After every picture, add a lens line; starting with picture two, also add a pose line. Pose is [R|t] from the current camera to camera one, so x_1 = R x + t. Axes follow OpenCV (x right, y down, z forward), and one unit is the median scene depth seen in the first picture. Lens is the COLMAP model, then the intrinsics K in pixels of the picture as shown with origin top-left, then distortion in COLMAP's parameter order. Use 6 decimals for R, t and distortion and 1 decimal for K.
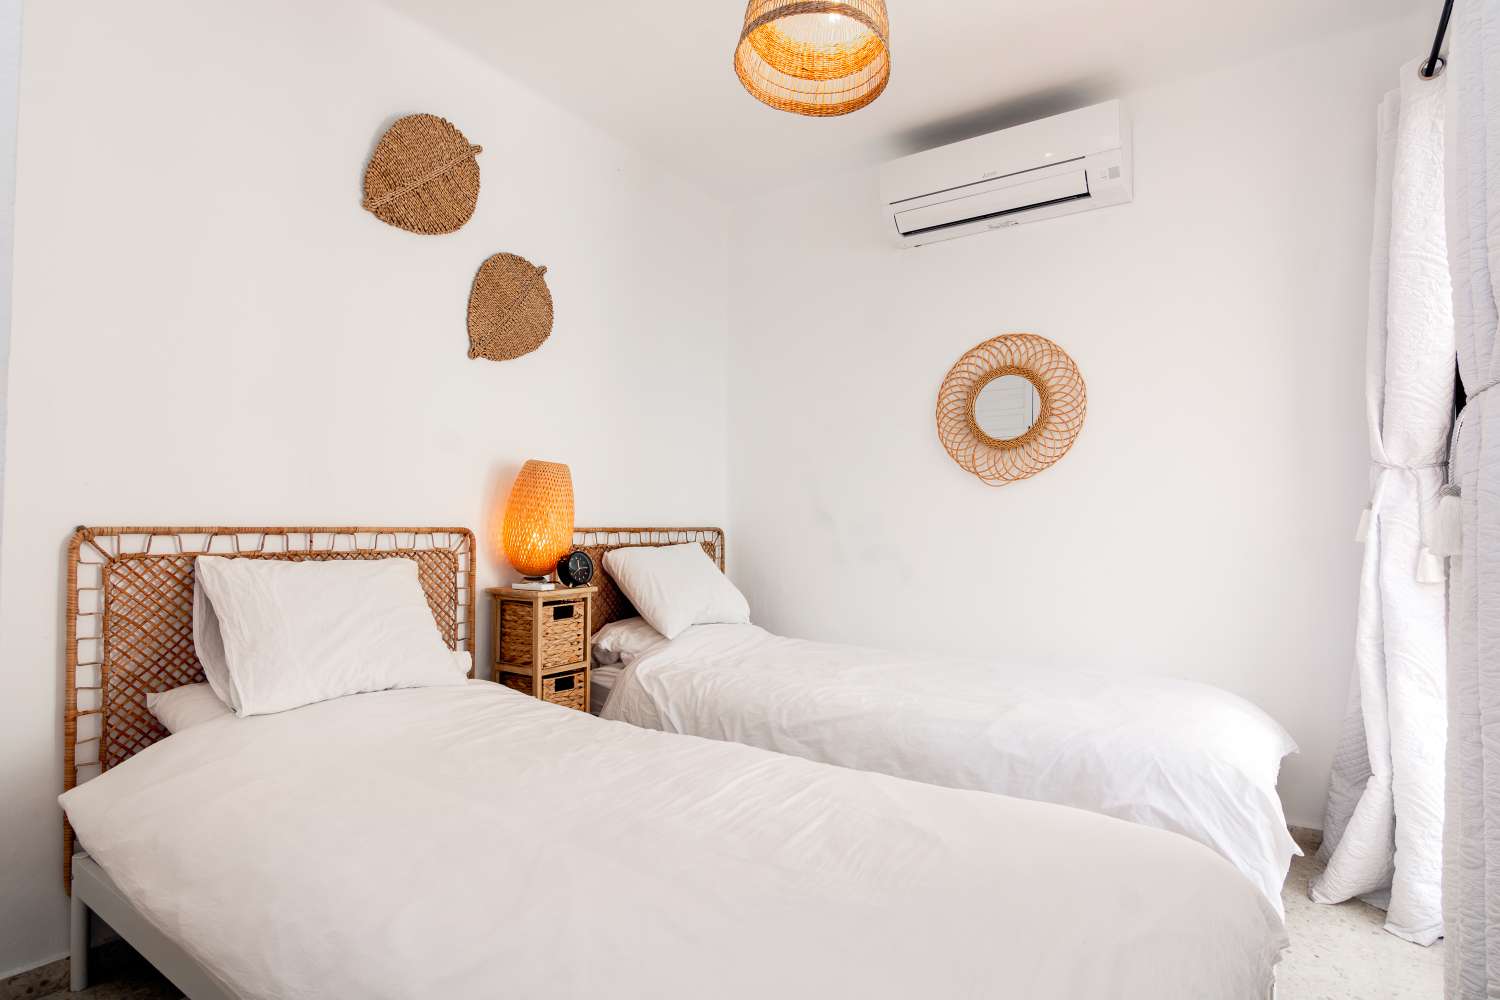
lens RADIAL K [[761.7, 0, 755.9], [0, 761.7, 508.1], [0, 0, 1]] dist [-0.028486, -0.000639]
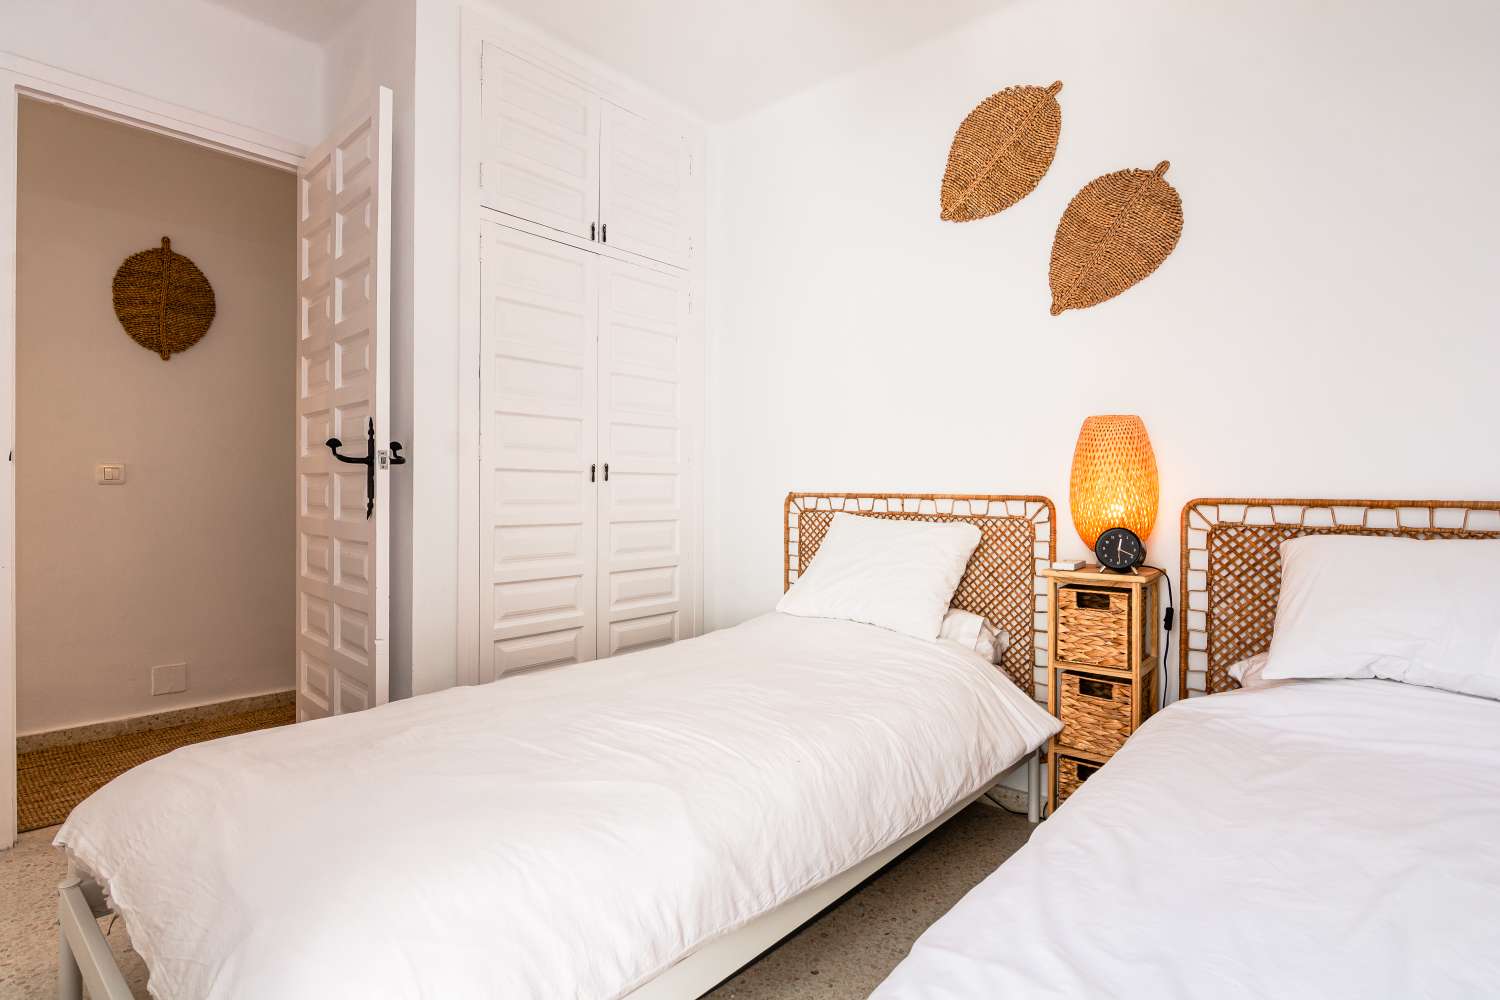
lens RADIAL K [[761.7, 0, 758.9], [0, 761.7, 494.9], [0, 0, 1]] dist [-0.028486, -0.000639]
pose [[-0.122516, 0.001892, -0.992465, 0.613298], [0.012944, 0.999916, 0.000308, 0.019906], [0.992382, -0.012808, -0.122530, 0.772489]]
